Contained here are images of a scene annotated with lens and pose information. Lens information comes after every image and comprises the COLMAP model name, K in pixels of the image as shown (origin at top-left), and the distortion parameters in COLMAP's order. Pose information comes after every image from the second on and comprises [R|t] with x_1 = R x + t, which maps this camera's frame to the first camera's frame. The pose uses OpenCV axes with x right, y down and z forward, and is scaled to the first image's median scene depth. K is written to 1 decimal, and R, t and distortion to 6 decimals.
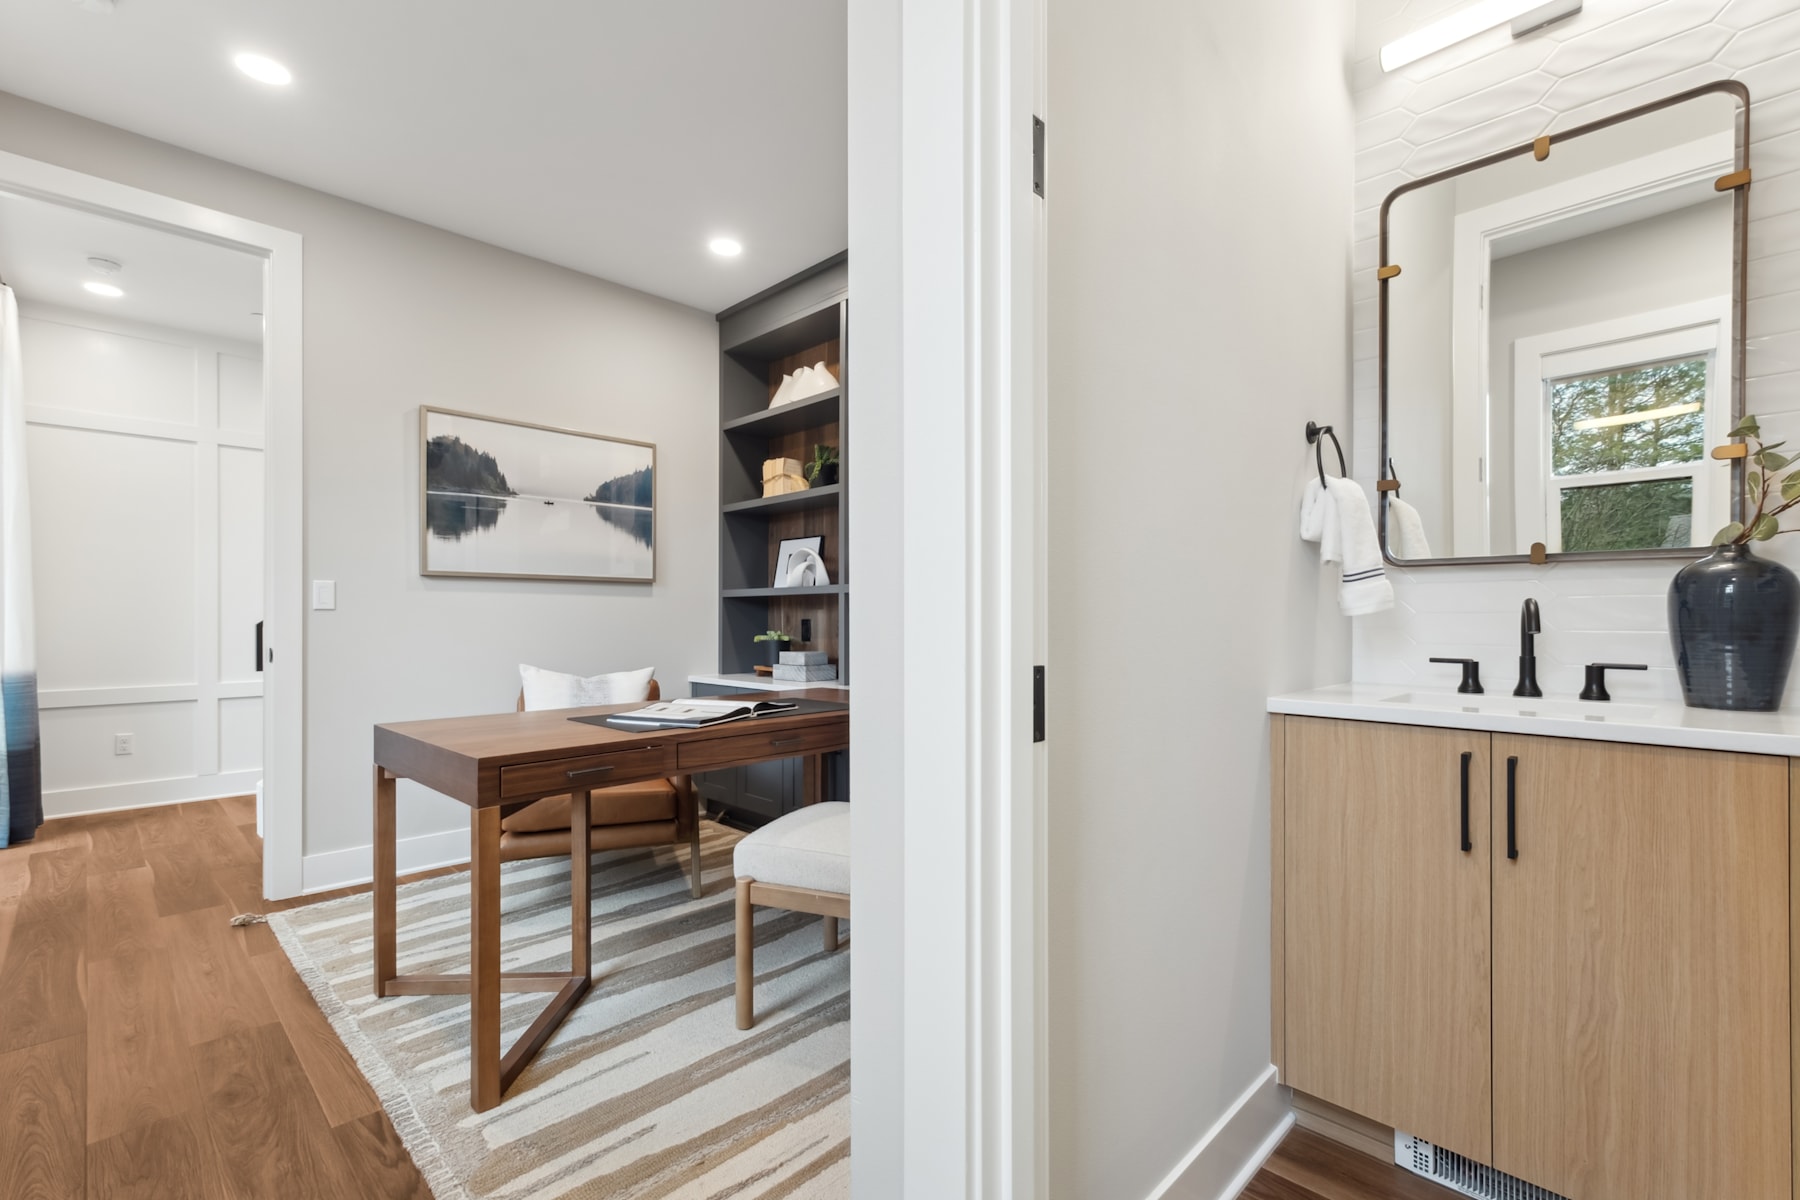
lens RADIAL K [[800.5, 0, 890.5], [0, 800.5, 614.7], [0, 0, 1]] dist [0.001409, 0.001695]
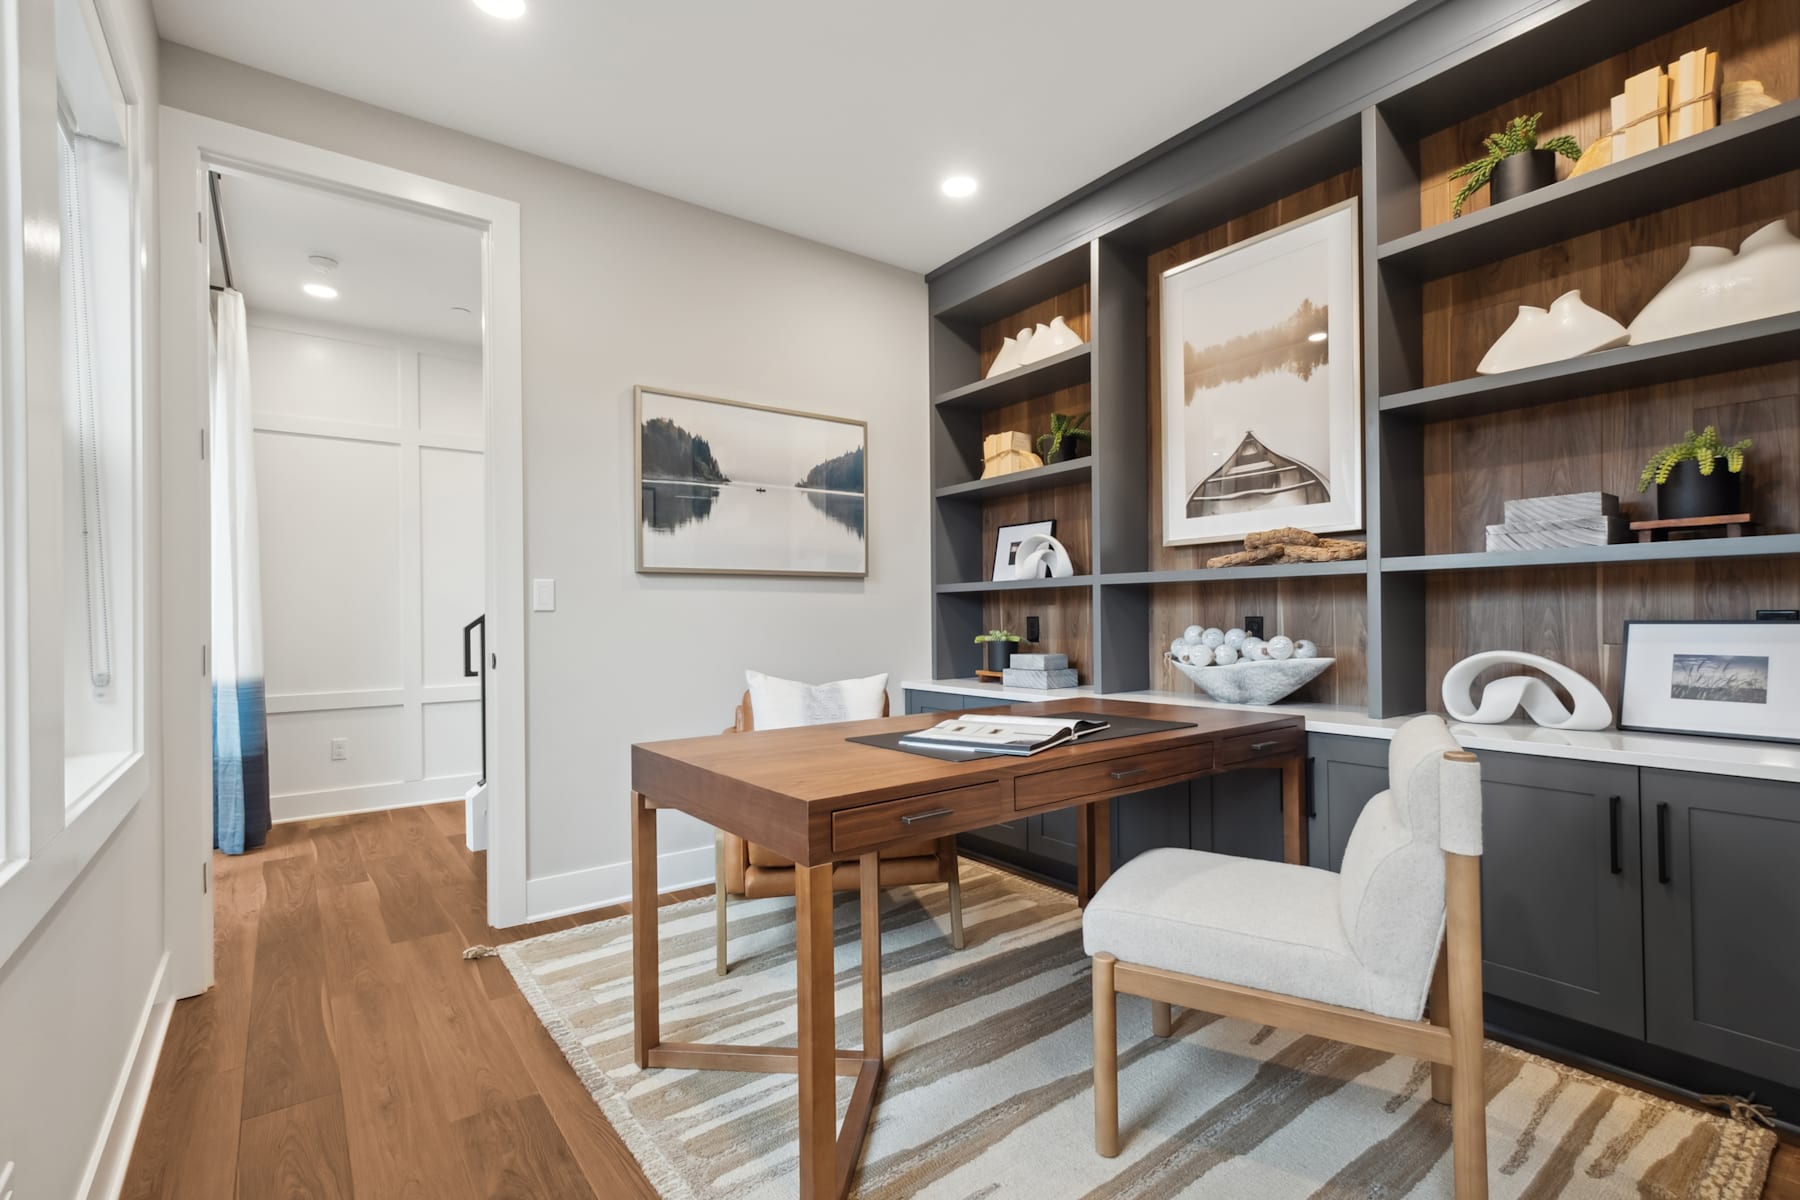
lens RADIAL K [[832.0, 0, 900.9], [0, 832.0, 610.6], [0, 0, 1]] dist [0.003801, -0.000533]
pose [[0.988609, -0.011383, -0.150073, -0.147750], [0.010958, 0.999933, -0.003654, 0.001027], [0.150105, 0.001968, 0.988668, 0.110714]]
